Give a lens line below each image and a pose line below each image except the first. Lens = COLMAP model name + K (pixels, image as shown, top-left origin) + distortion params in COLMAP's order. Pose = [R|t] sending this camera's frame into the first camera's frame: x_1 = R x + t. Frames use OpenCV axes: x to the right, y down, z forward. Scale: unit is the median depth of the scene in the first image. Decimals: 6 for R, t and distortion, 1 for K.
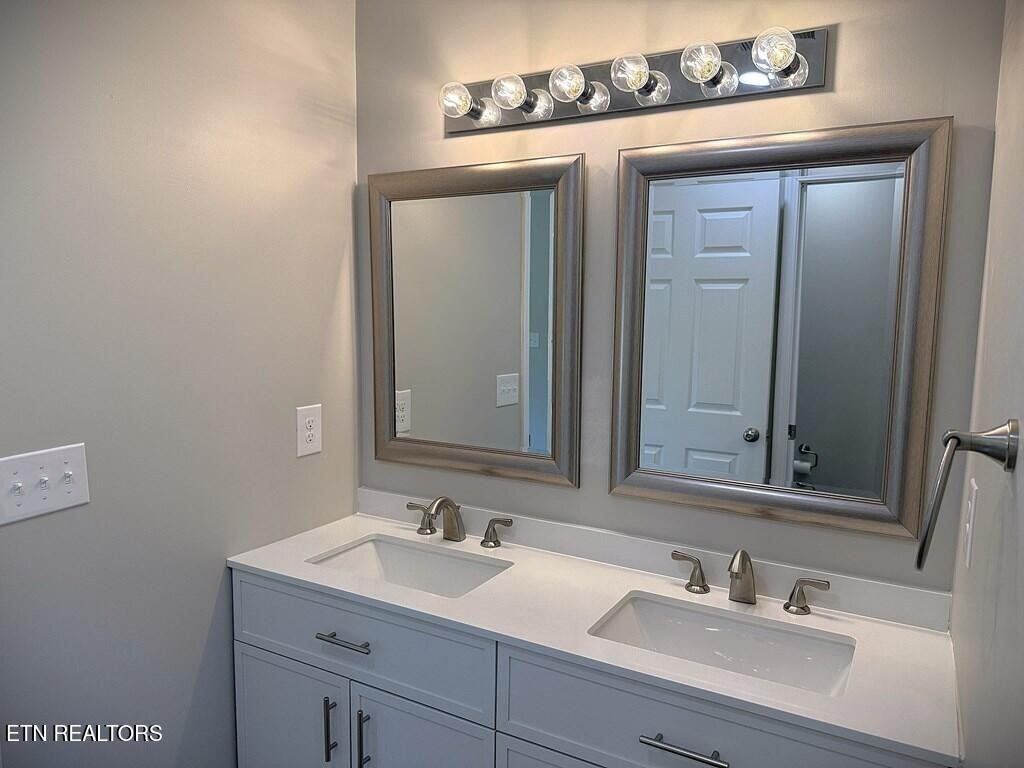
lens RADIAL K [[737.7, 0, 512.0], [0, 737.7, 384.0], [0, 0, 1]] dist [0.061773, -0.002327]
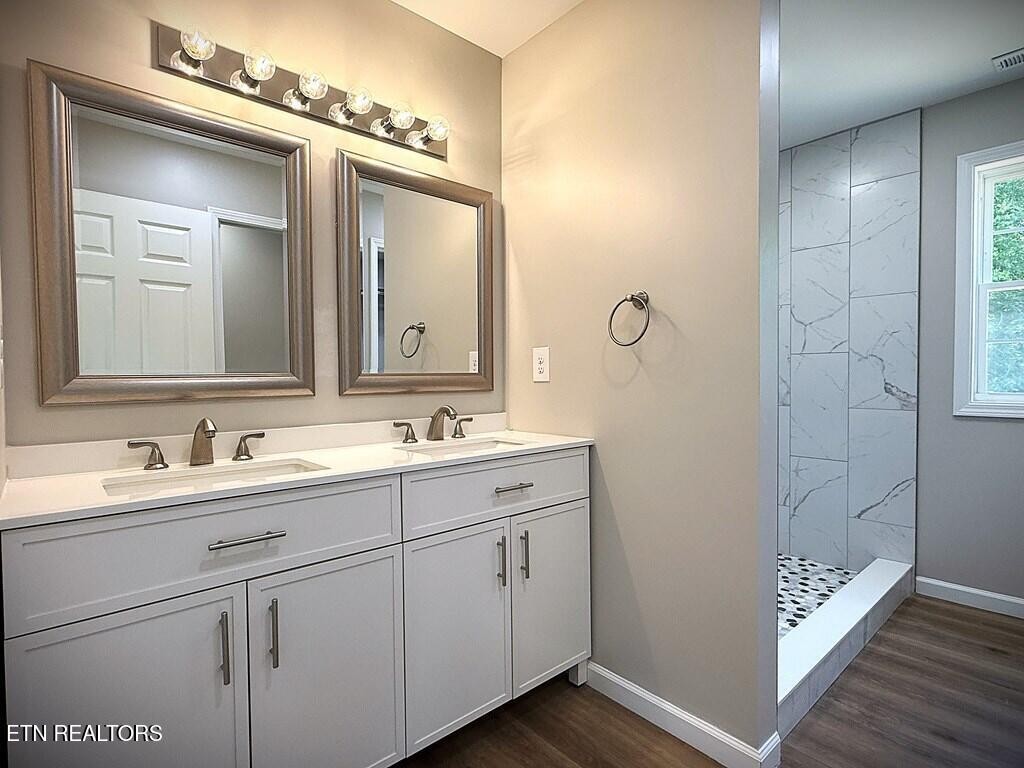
lens RADIAL K [[537.7, 0, 512.0], [0, 537.7, 384.0], [0, 0, 1]] dist [0.015117, 0.000631]
pose [[0.319875, -0.035604, 0.946791, -0.660207], [0.110999, 0.993821, -0.000129, 0.150722], [-0.940935, 0.105134, 0.321850, 0.354294]]
